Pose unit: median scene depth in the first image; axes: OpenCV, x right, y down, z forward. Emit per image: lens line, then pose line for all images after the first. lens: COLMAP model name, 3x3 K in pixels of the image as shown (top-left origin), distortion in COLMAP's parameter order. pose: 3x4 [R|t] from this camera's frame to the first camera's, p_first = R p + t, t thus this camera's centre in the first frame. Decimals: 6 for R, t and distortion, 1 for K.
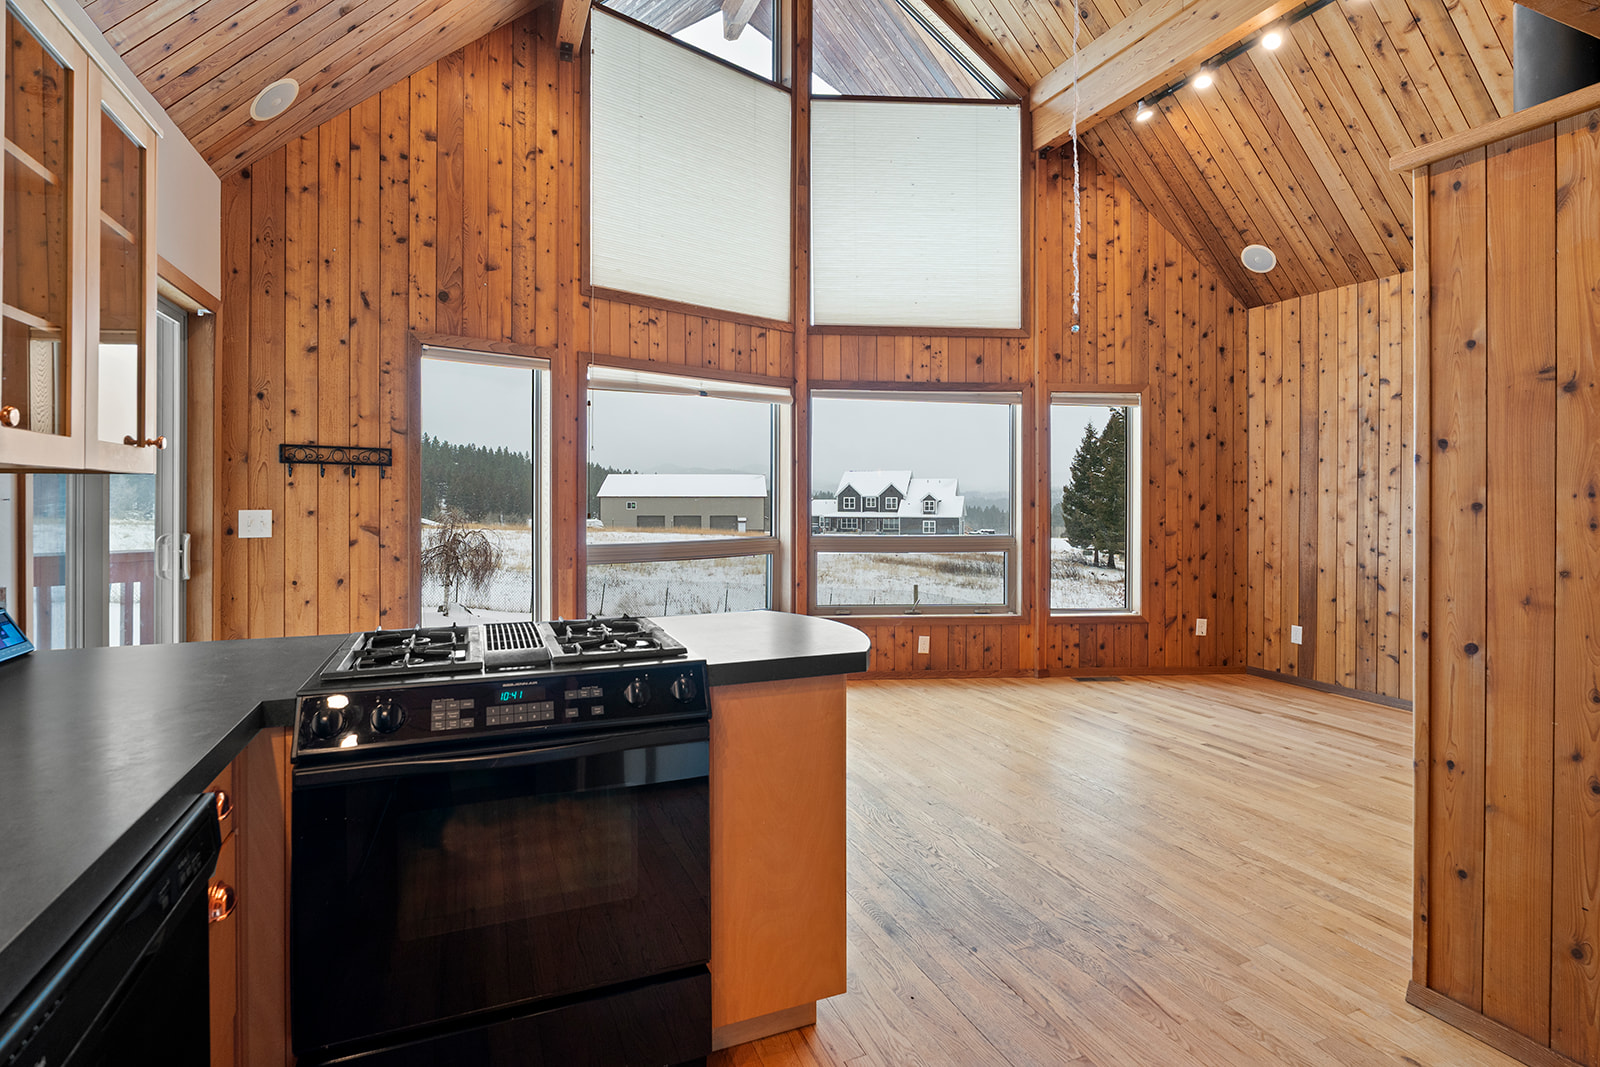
lens RADIAL K [[782.3, 0, 806.2], [0, 782.3, 496.2], [0, 0, 1]] dist [-0.003602, 0.000139]
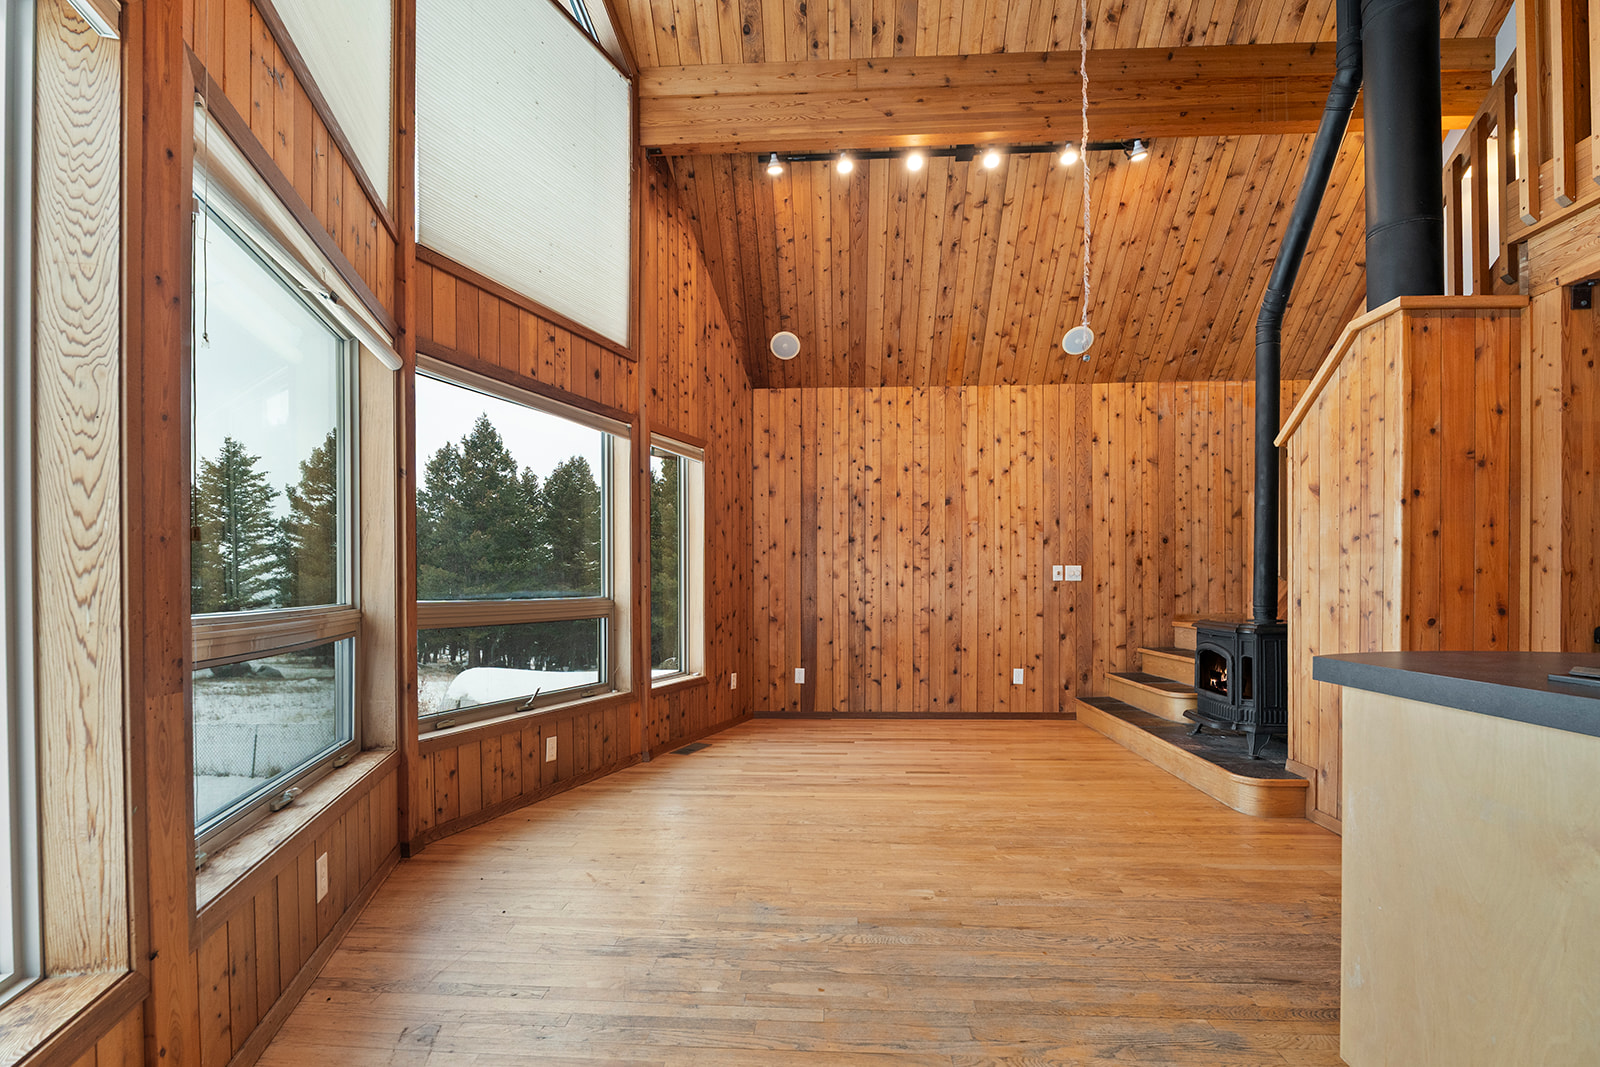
lens RADIAL K [[744.5, 0, 786.8], [0, 744.5, 583.8], [0, 0, 1]] dist [-0.006392, -0.001436]
pose [[0.453283, -0.000715, 0.891366, -0.406157], [0.002107, 0.999998, -0.000269, 0.042822], [-0.891364, 0.002000, 0.453283, 0.553268]]
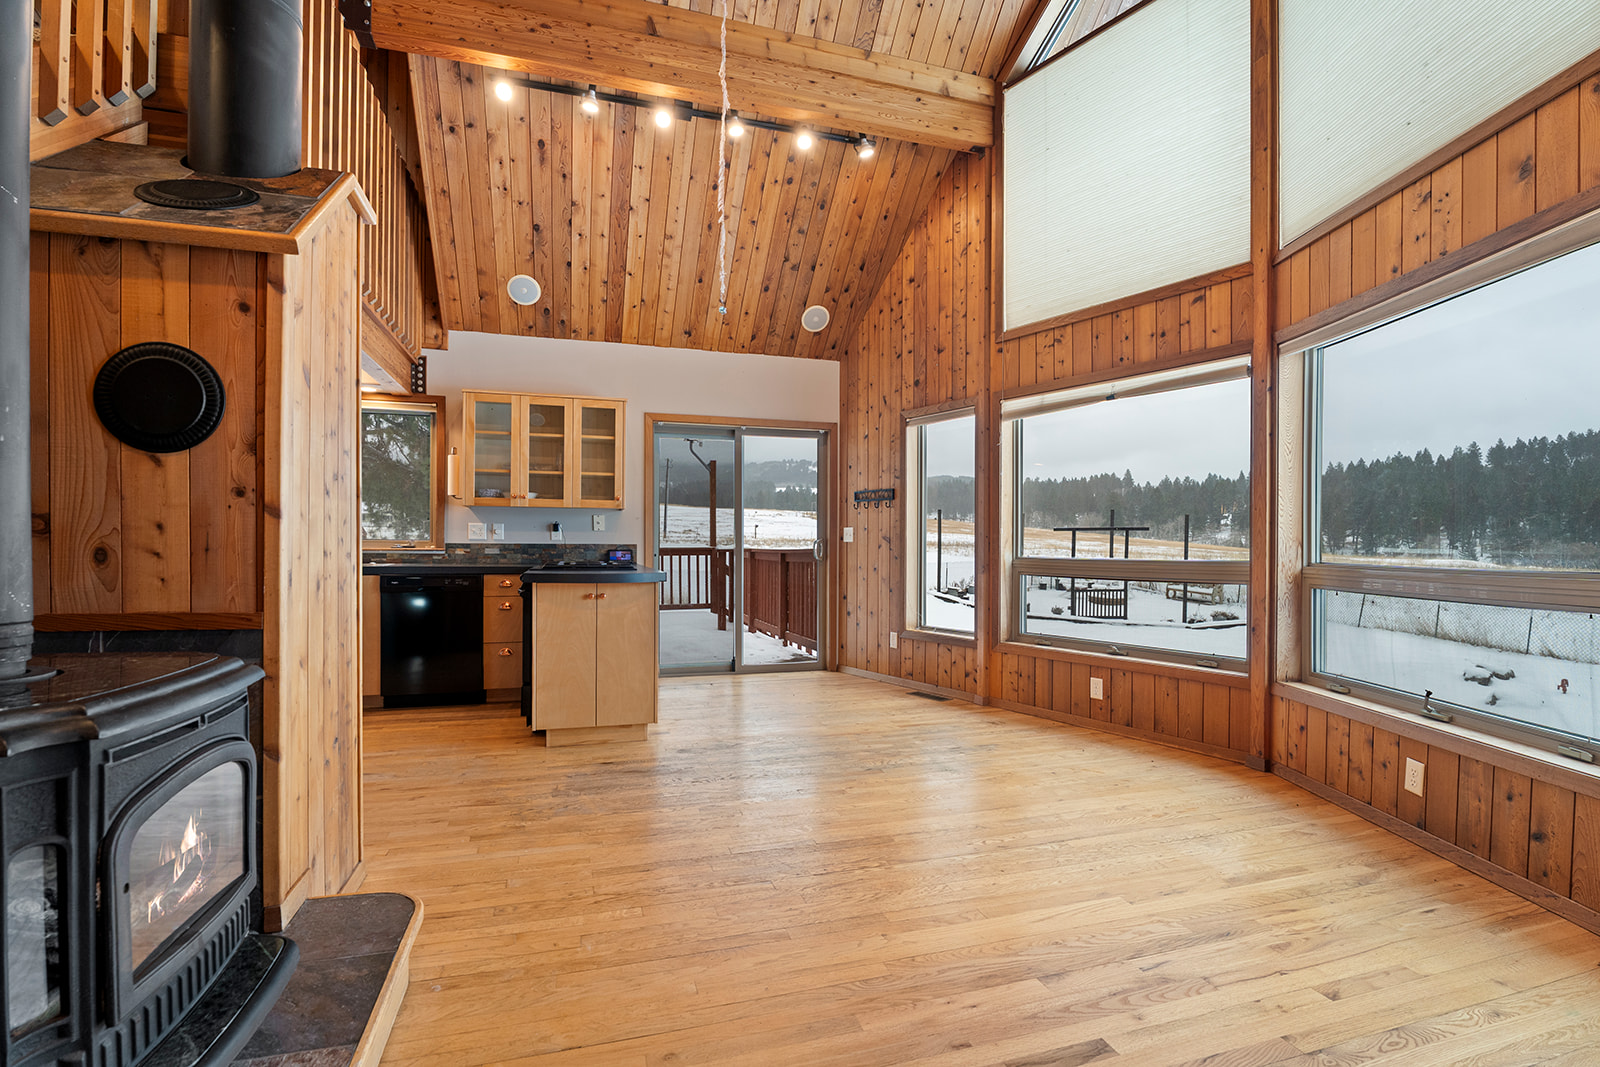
lens RADIAL K [[744.5, 0, 804.0], [0, 744.5, 542.6], [0, 0, 1]] dist [-0.006392, -0.001436]
pose [[-0.088977, -0.005555, -0.996018, 0.755877], [-0.004639, 0.999976, -0.005163, 0.044481], [0.996023, 0.004161, -0.089001, 0.717436]]
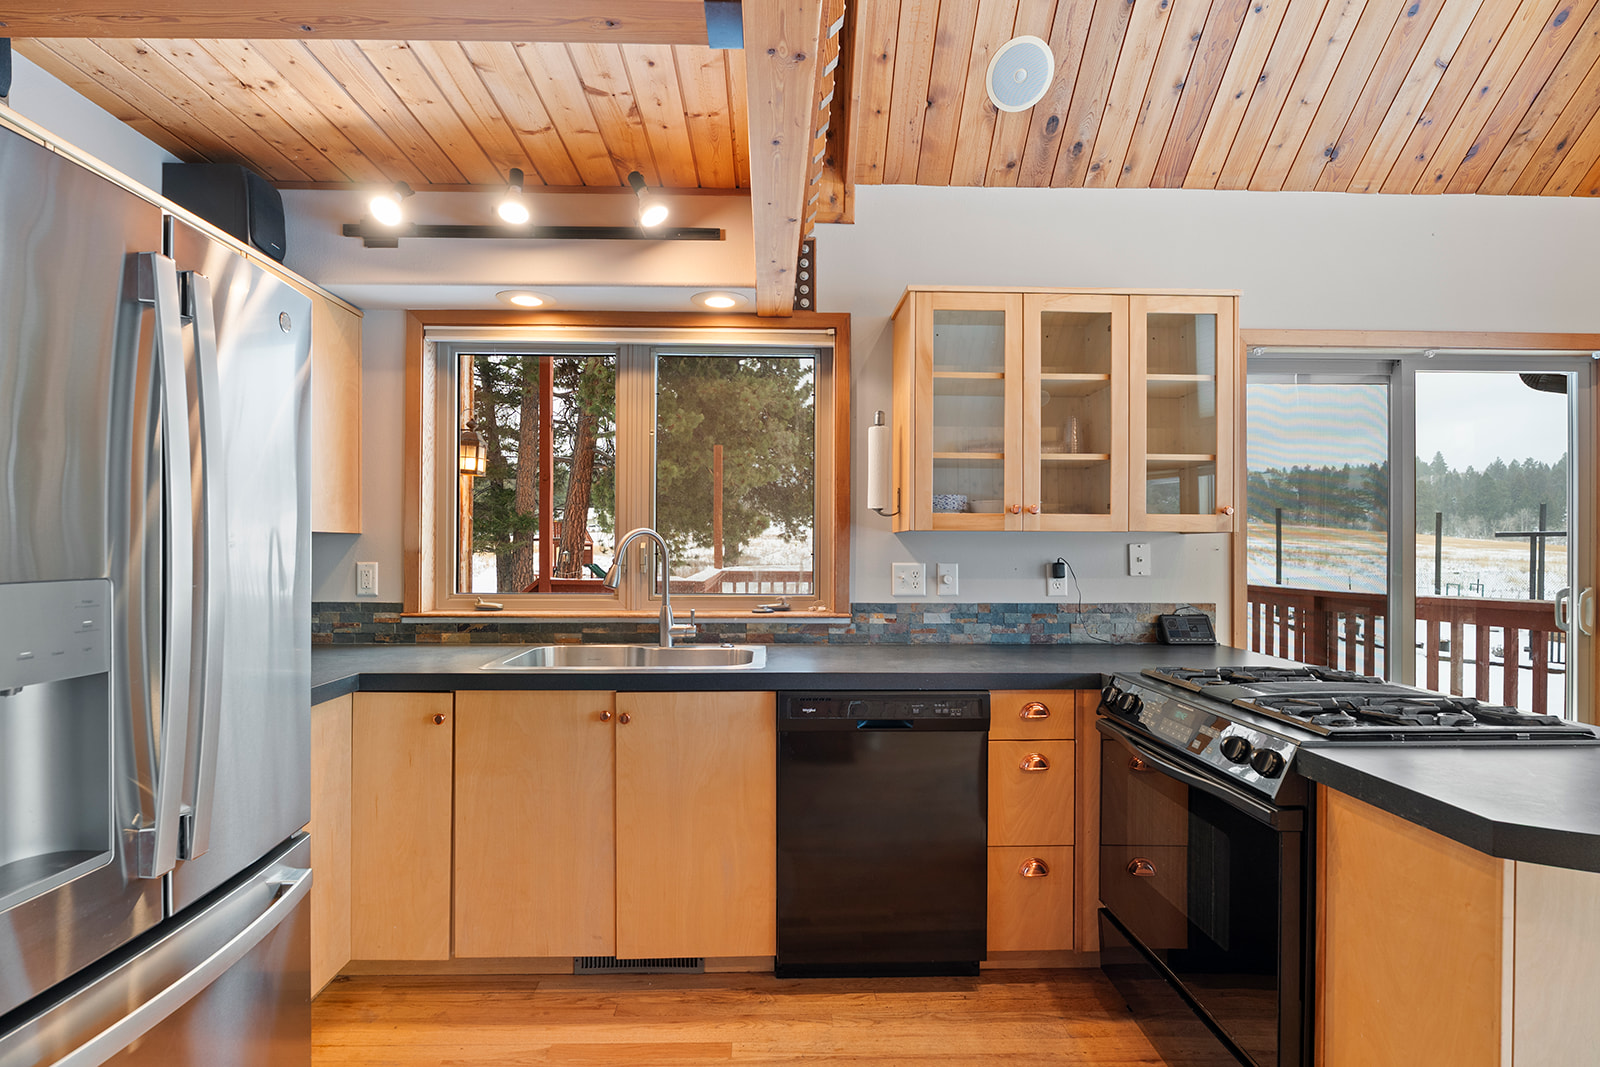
lens RADIAL K [[782.3, 0, 805.9], [0, 782.3, 539.0], [0, 0, 1]] dist [-0.003602, 0.000139]
pose [[-0.342628, -0.010186, -0.939416, 0.280791], [-0.004375, 0.999948, -0.009247, 0.000501], [0.939461, 0.000942, -0.342654, 0.268492]]
